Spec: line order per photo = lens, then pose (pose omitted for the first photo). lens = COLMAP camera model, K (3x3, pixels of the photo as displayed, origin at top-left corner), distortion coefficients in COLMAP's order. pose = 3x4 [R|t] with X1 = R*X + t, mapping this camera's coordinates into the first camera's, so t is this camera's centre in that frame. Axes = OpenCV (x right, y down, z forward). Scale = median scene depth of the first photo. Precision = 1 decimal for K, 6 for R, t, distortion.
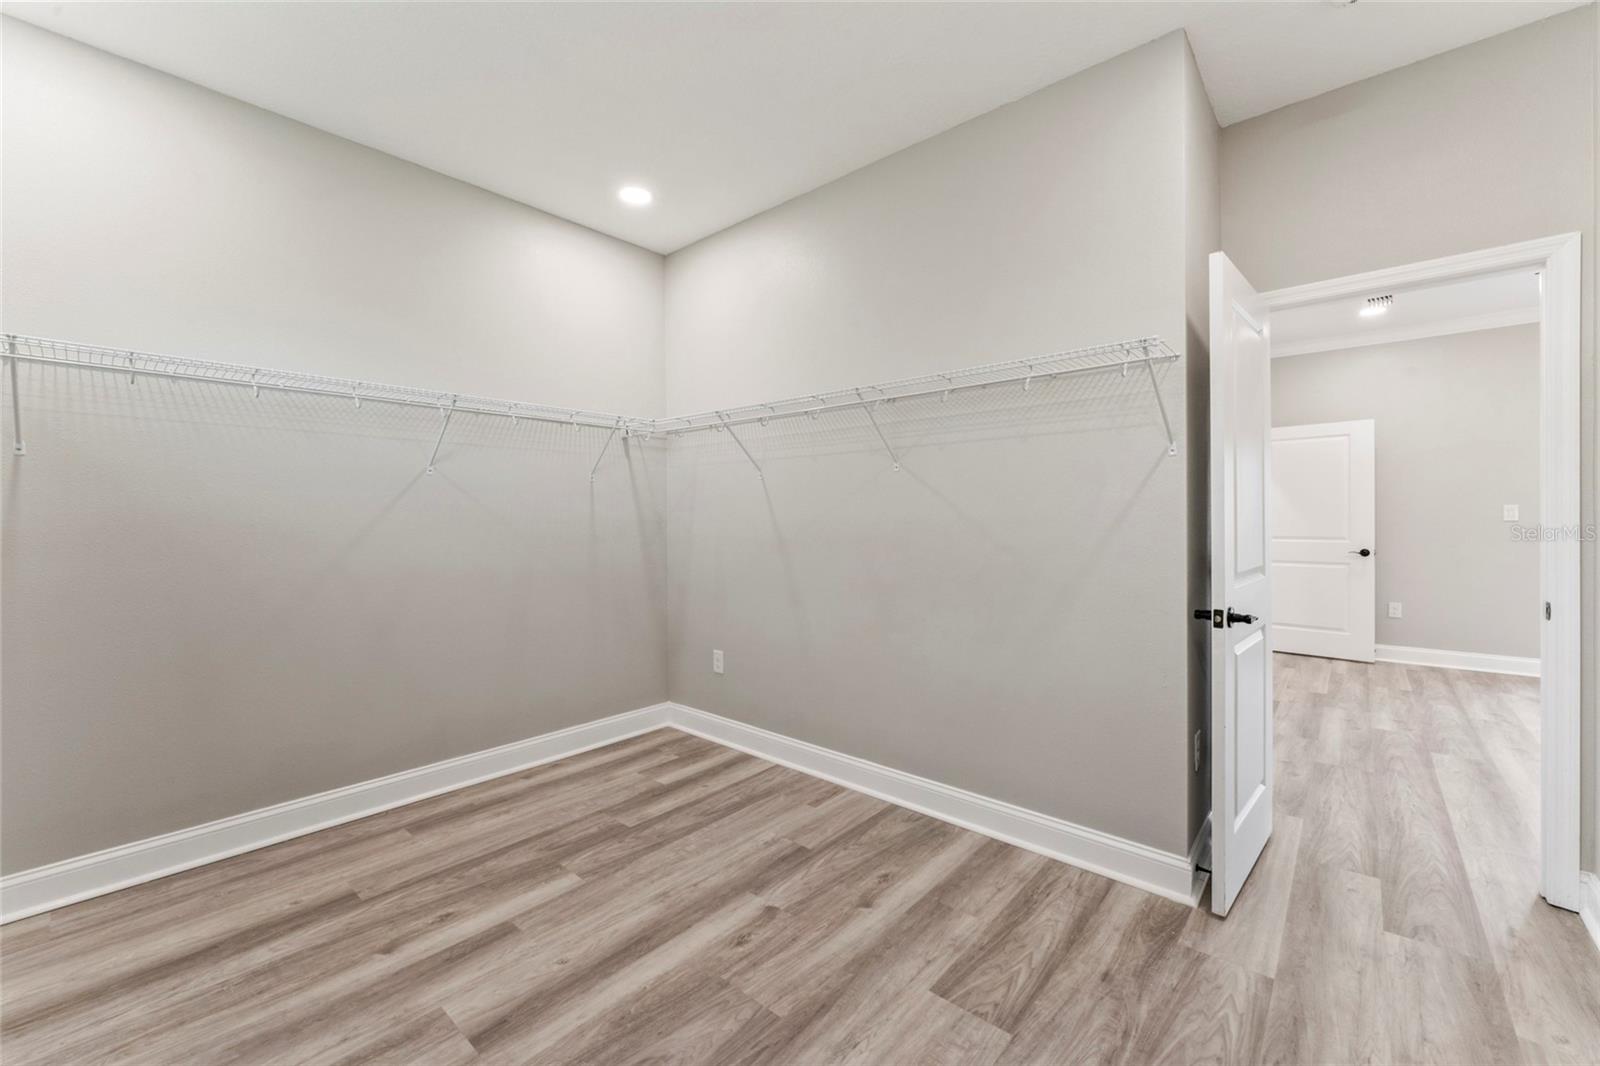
lens RADIAL K [[636.9, 0, 800.0], [0, 636.9, 533.0], [0, 0, 1]] dist [-0.000729, -0.000043]
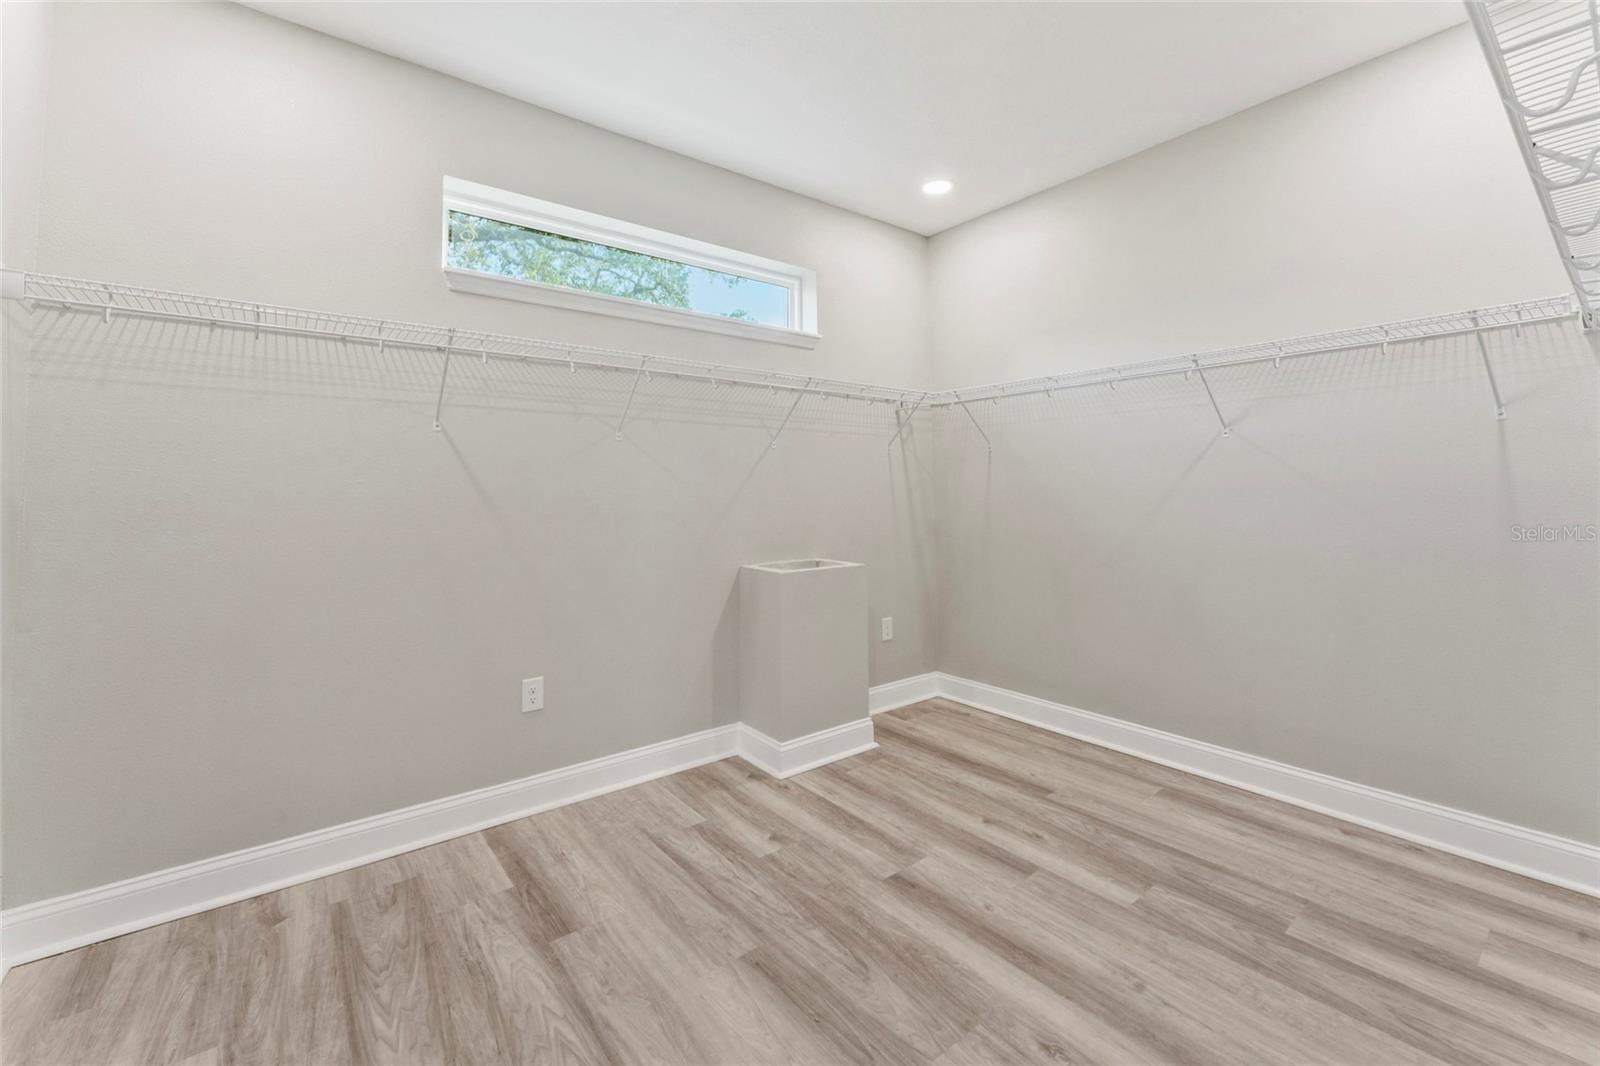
lens RADIAL K [[669.7, 0, 797.6], [0, 669.7, 482.3], [0, 0, 1]] dist [-0.000689, 0.000299]
pose [[-0.184331, -0.009569, -0.982818, 0.633959], [-0.009215, 0.999925, -0.008007, -0.010204], [0.982821, 0.007581, -0.184405, 0.730783]]
